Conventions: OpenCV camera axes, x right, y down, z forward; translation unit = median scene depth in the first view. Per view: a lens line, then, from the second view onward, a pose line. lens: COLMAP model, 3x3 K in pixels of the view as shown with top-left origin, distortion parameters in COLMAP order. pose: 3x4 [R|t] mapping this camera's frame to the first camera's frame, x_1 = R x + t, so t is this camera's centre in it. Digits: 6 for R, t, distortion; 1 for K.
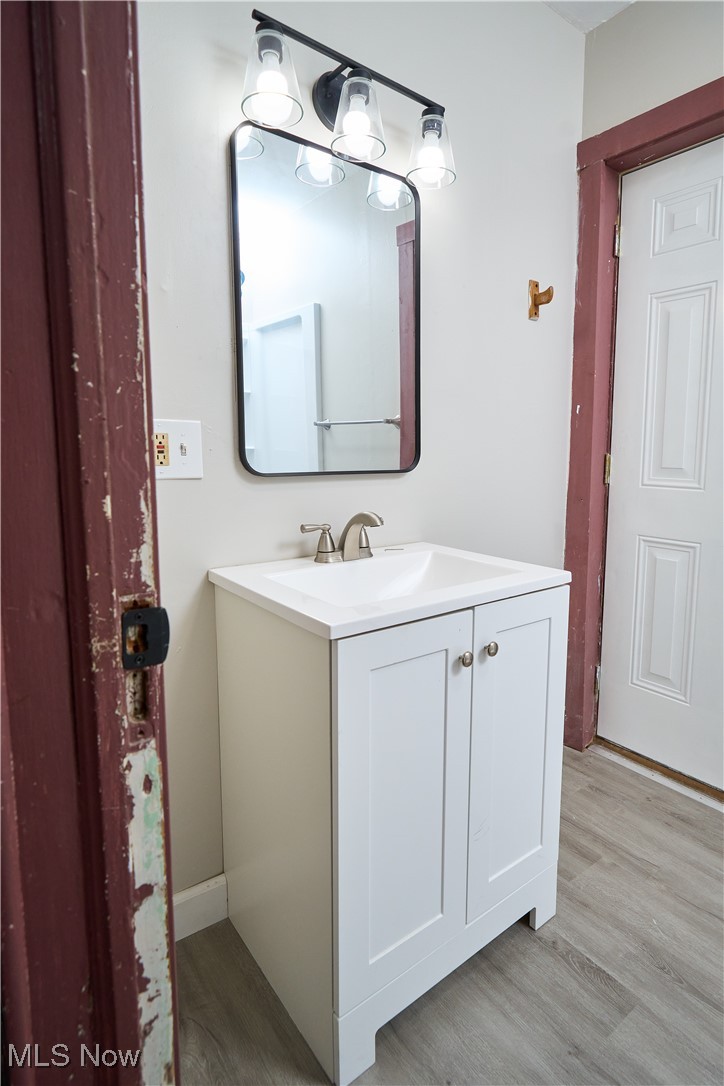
lens RADIAL K [[550.1, 0, 364.3], [0, 550.1, 540.4], [0, 0, 1]] dist [-0.010414, 0.001209]
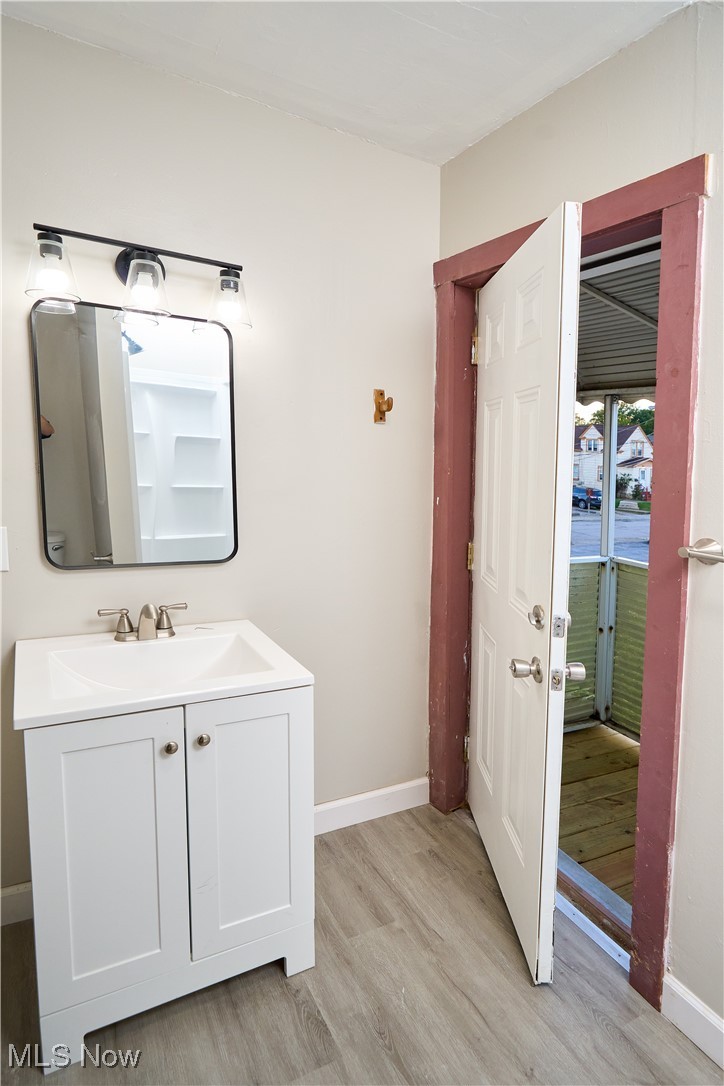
lens RADIAL K [[550.1, 0, 358.3], [0, 550.1, 543.3], [0, 0, 1]] dist [-0.010414, 0.001209]
pose [[0.987241, 0.088978, -0.132051, 0.561604], [-0.088616, 0.996028, 0.008627, -0.221696], [0.132294, 0.003185, 0.991205, -0.117745]]
